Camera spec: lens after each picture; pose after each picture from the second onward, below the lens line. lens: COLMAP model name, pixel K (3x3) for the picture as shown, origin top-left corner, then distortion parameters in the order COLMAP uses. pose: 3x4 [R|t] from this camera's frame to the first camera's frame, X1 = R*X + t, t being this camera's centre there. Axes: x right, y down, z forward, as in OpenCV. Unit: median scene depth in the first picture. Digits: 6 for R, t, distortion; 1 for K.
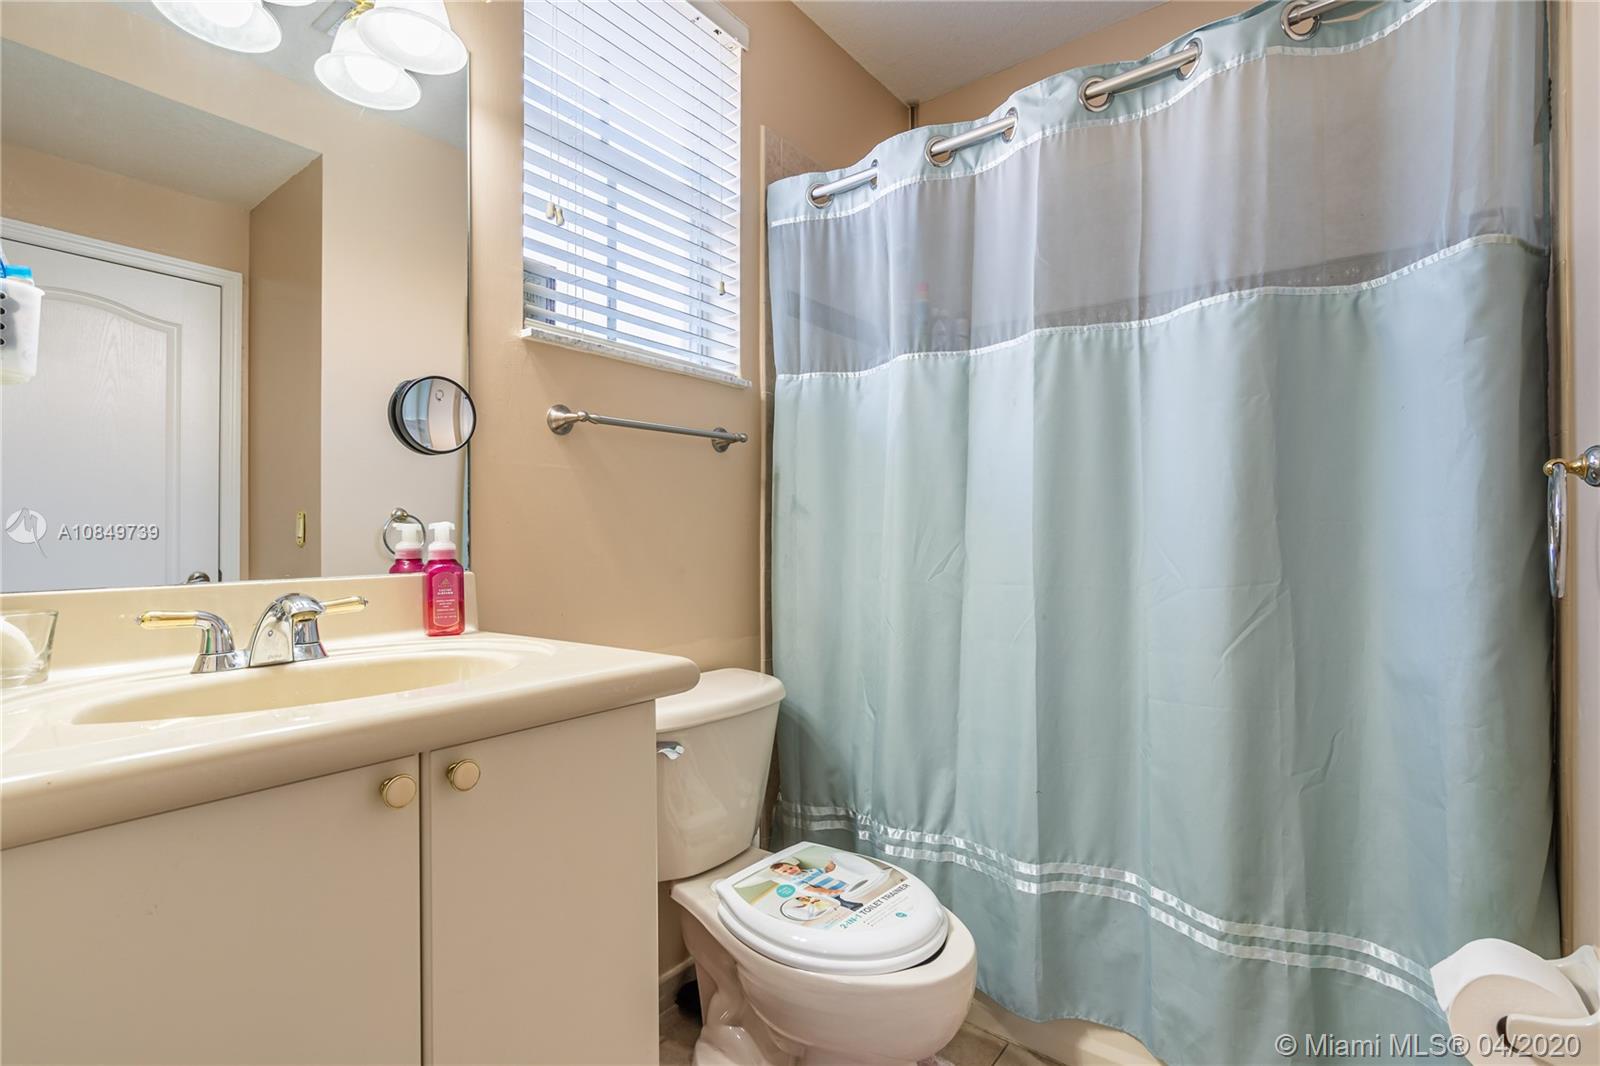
lens RADIAL K [[739.6, 0, 796.1], [0, 739.6, 536.1], [0, 0, 1]] dist [-0.004849, 0.002557]
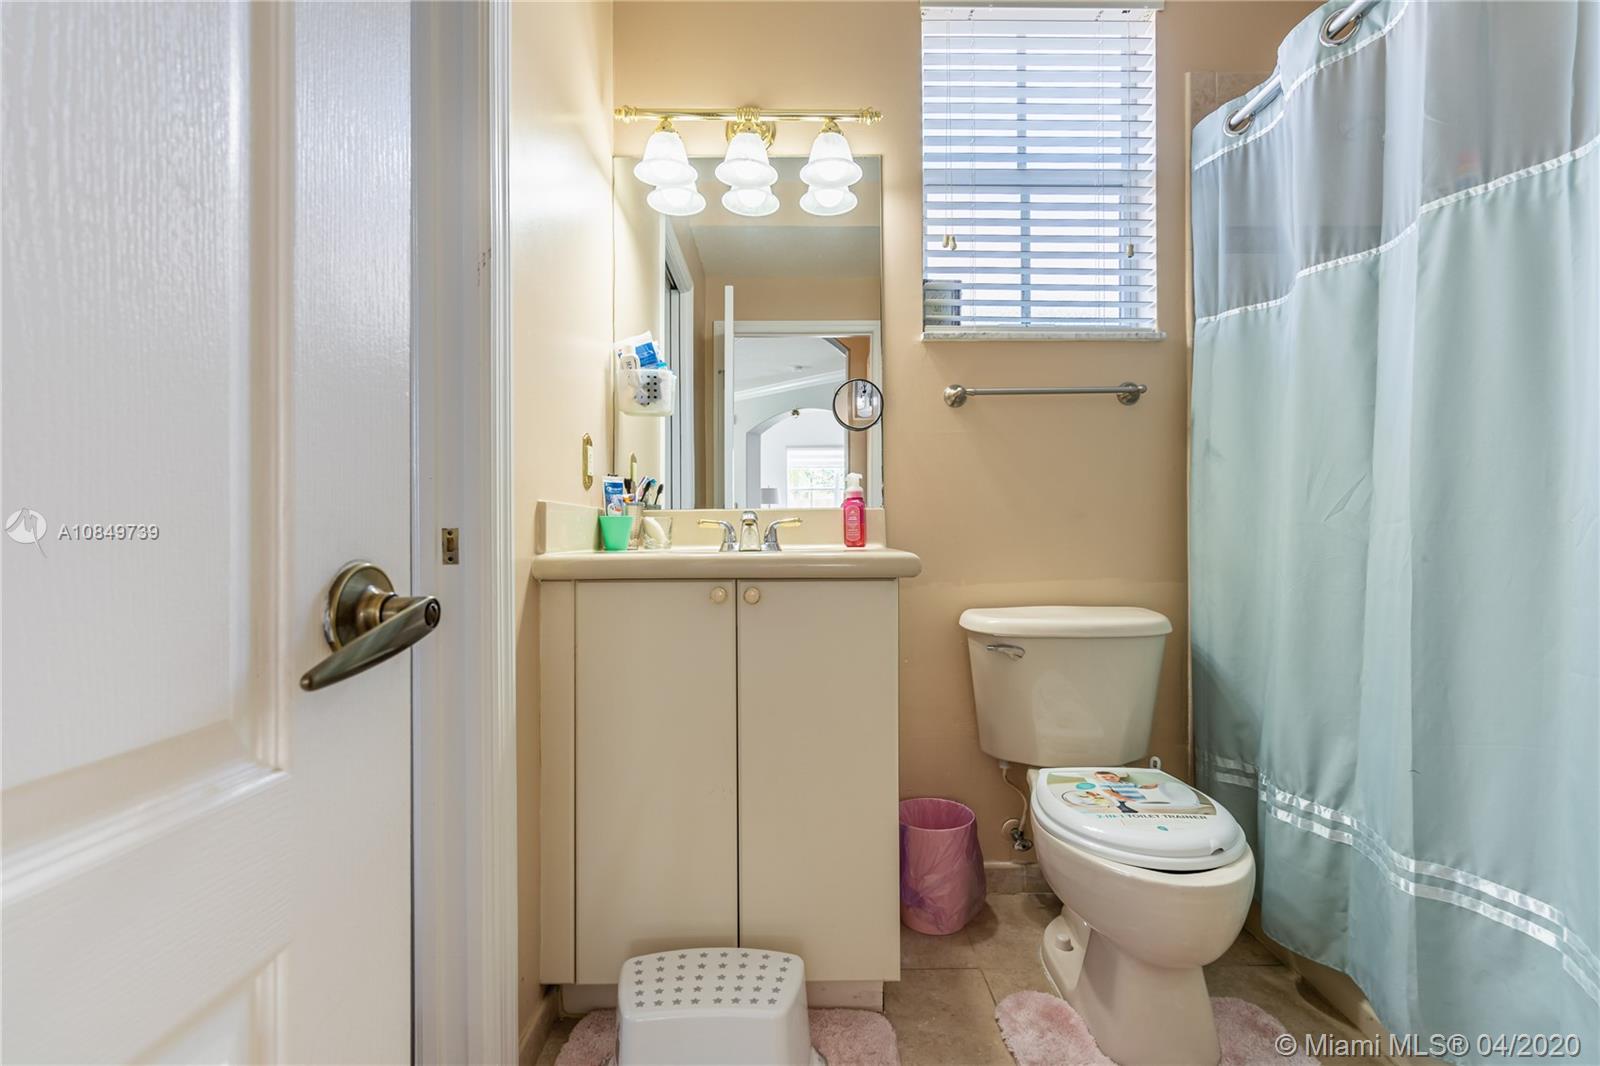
lens RADIAL K [[739.6, 0, 820.8], [0, 739.6, 523.5], [0, 0, 1]] dist [-0.004849, 0.002557]
pose [[0.637138, -0.001826, -0.770747, 0.480711], [0.005303, 0.999984, 0.002015, 0.058511], [0.770731, -0.005371, 0.637138, -0.025820]]
